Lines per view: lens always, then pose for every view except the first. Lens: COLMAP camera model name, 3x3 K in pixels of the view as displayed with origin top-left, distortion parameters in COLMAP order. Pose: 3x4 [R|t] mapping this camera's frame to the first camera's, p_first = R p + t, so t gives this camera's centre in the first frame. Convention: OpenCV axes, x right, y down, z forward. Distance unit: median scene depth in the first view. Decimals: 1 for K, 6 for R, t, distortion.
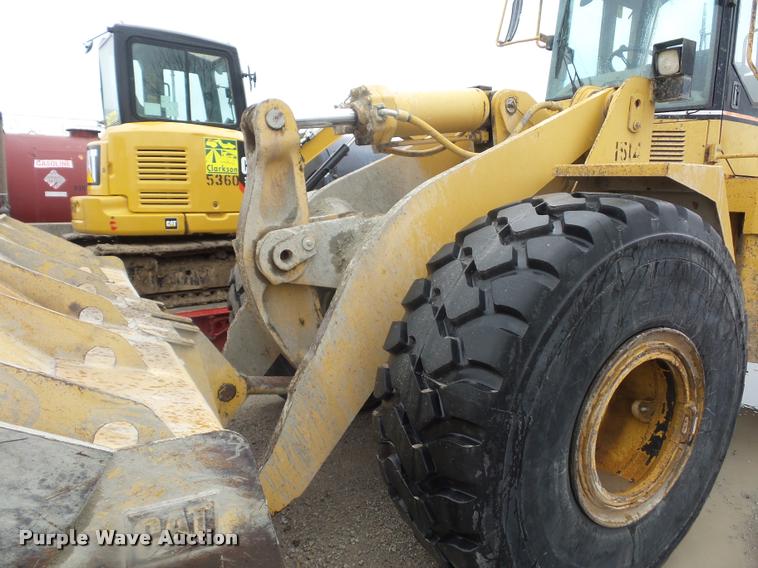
lens RADIAL K [[524.9, 0, 378.7], [0, 524.9, 287.6], [0, 0, 1]] dist [-0.004002, -0.001820]
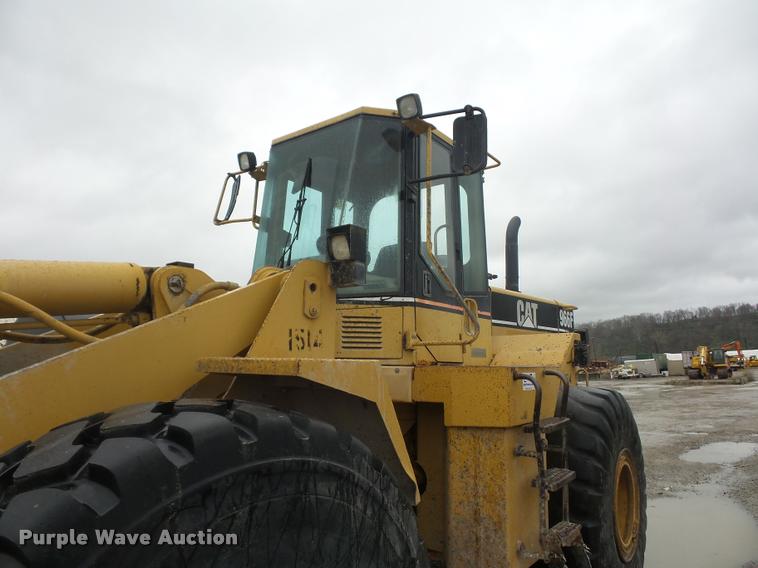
lens RADIAL K [[524.9, 0, 378.7], [0, 524.9, 287.6], [0, 0, 1]] dist [-0.004002, -0.001820]
pose [[0.938844, 0.039373, 0.342085, 0.330484], [0.072906, 0.948191, -0.309223, -0.072454], [-0.336537, 0.315252, 0.887333, 0.181215]]
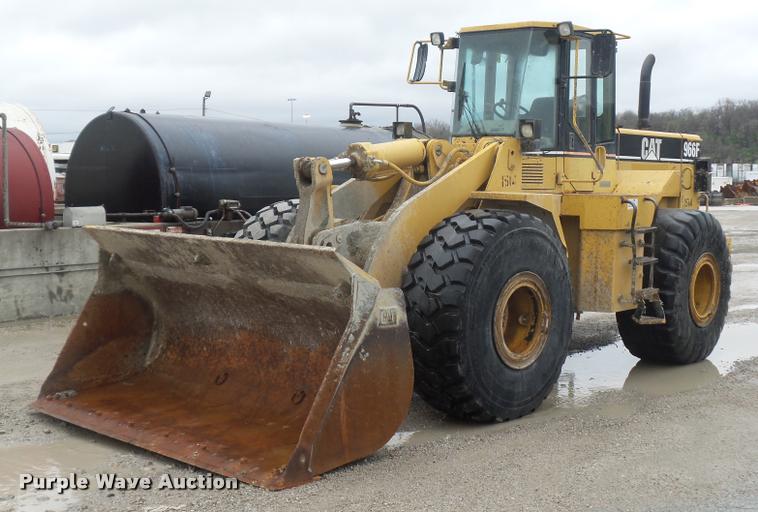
lens RADIAL K [[1085.8, 0, 379.0], [0, 1085.8, 256.0], [0, 0, 1]] dist [-0.000774, -0.015027]
pose [[0.955152, -0.024598, 0.295092, -1.080730], [0.053675, 0.994418, -0.090844, 0.307413], [-0.291210, 0.102609, 0.951140, -2.449220]]
